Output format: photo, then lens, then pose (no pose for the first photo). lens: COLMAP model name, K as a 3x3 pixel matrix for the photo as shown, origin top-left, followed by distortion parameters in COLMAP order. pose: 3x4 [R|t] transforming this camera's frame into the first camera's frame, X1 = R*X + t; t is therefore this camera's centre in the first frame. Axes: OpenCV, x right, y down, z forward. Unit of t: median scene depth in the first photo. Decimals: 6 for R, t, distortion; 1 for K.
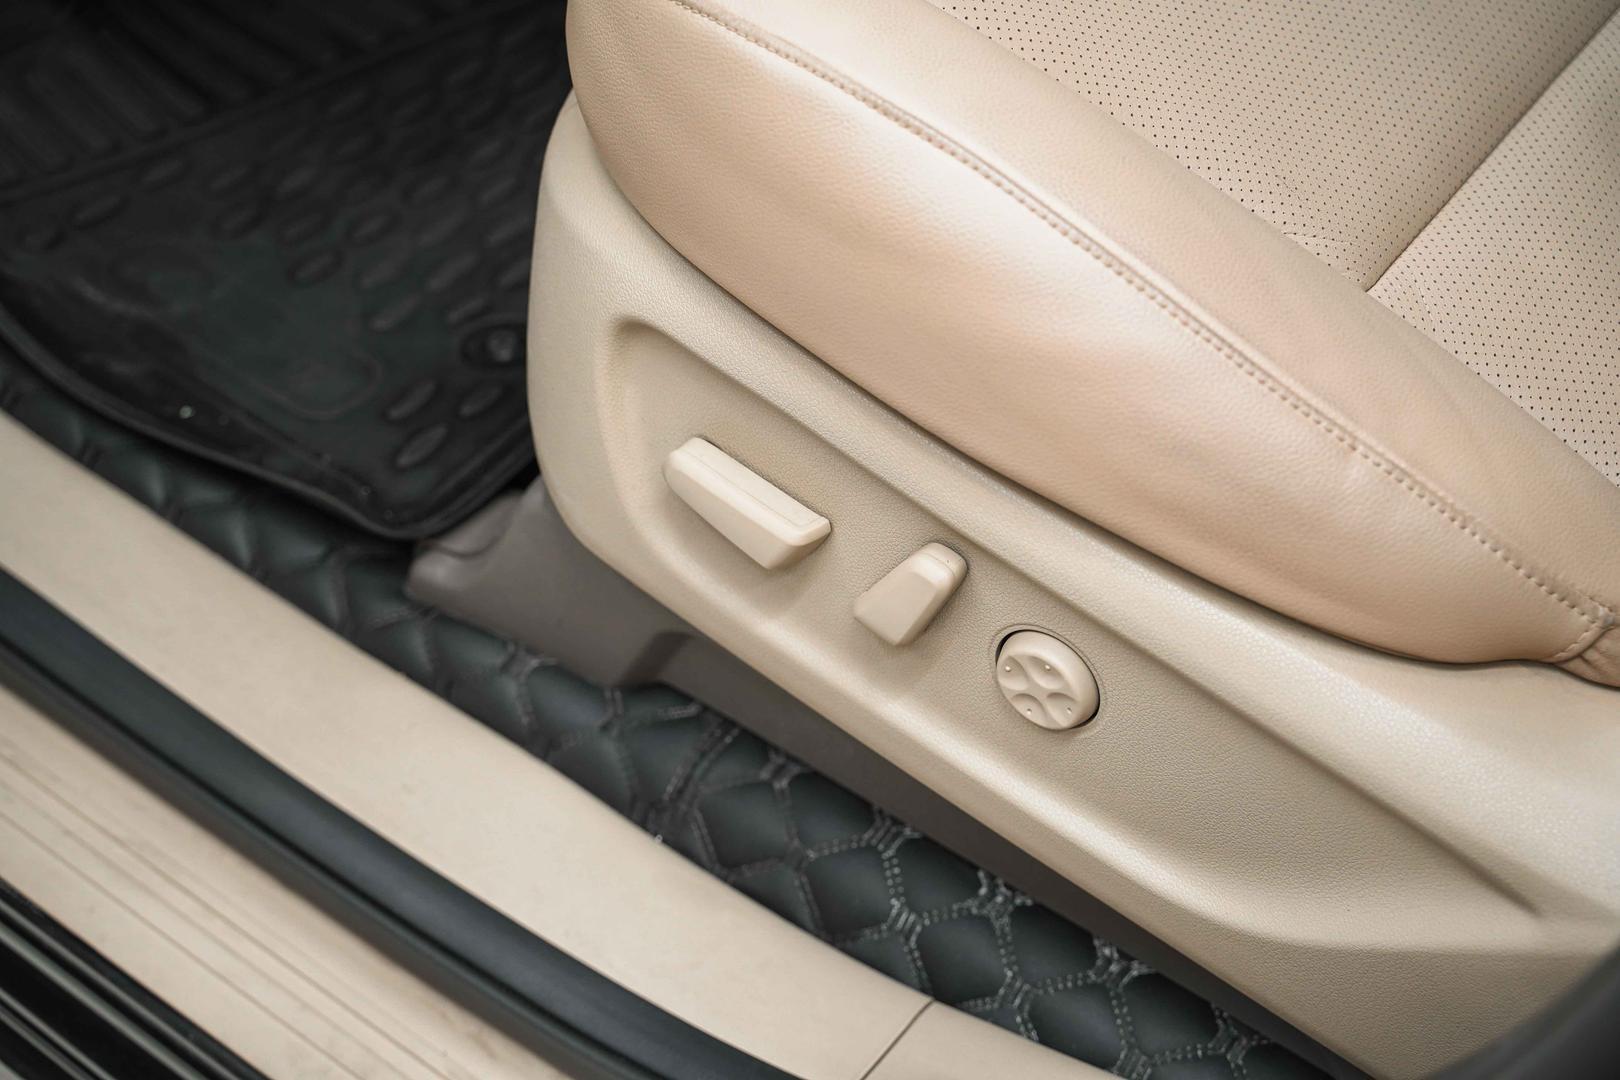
lens RADIAL K [[2500.6, 0, 803.2], [0, 2500.6, 541.5], [0, 0, 1]] dist [0.023316, 0.000000]
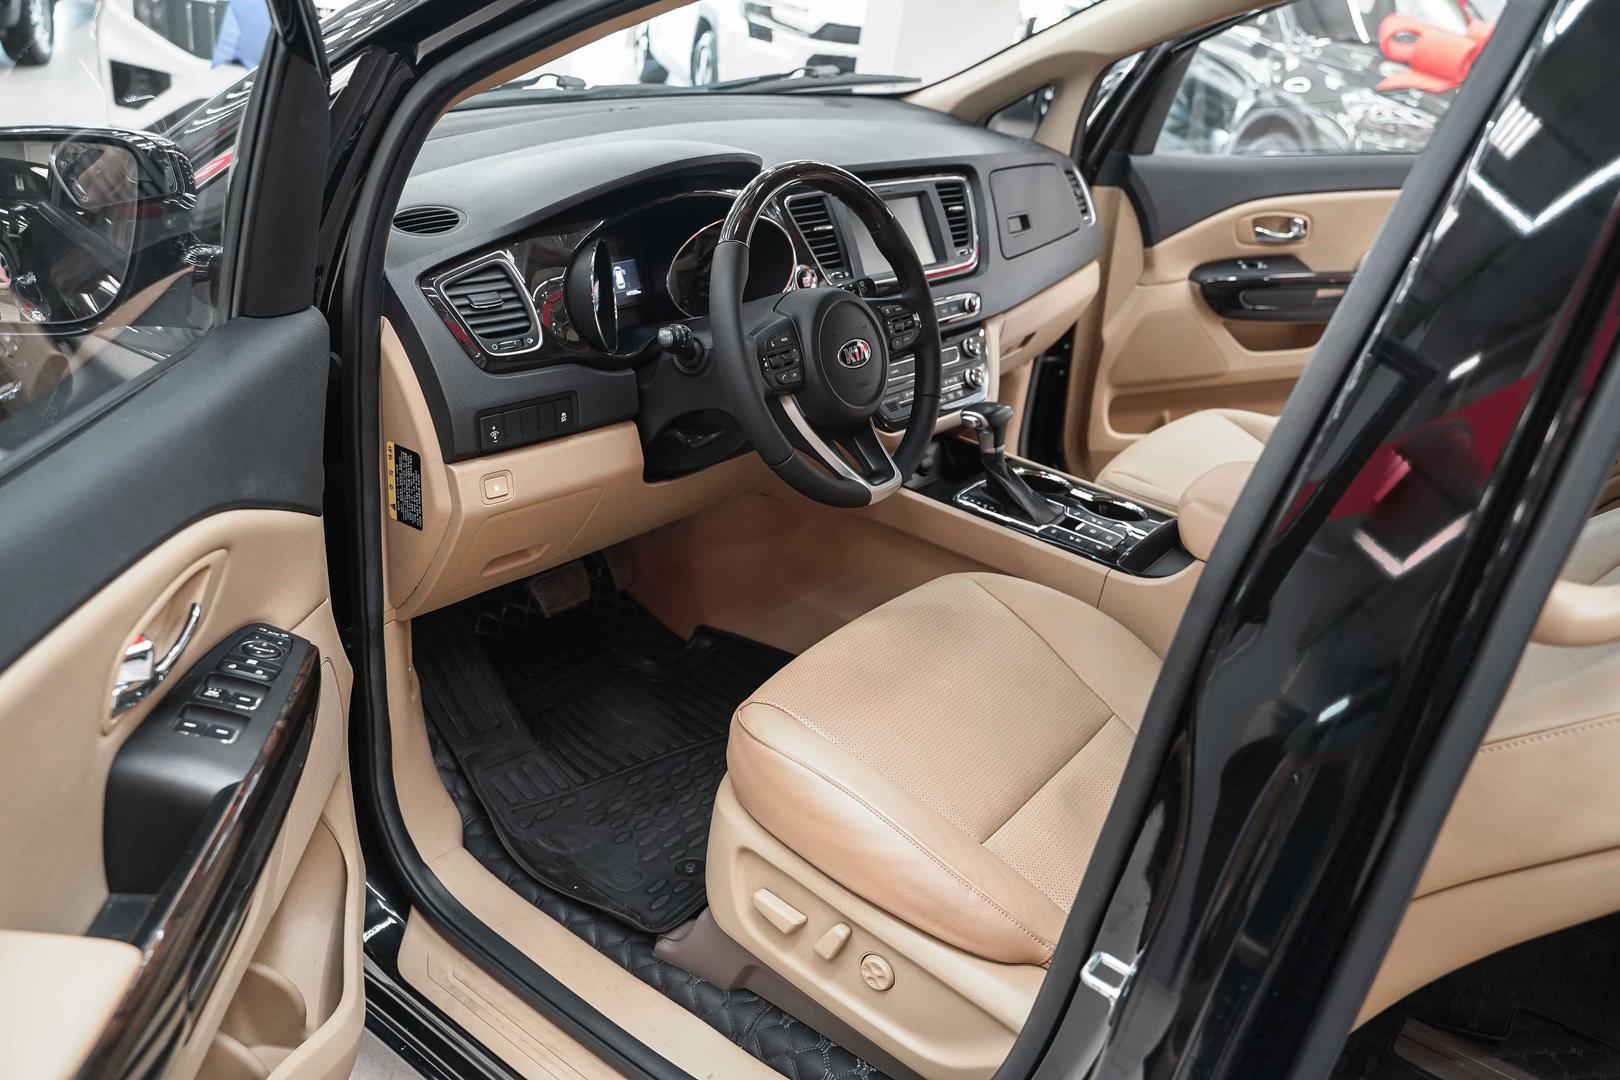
lens RADIAL K [[1304.9, 0, 808.0], [0, 1304.9, 551.8], [0, 0, 1]] dist [-0.001675, 0.001023]
pose [[0.999578, 0.028983, -0.002099, 0.002290], [-0.027824, 0.933800, -0.356713, 0.114705], [-0.008379, 0.356621, 0.934212, -0.504903]]
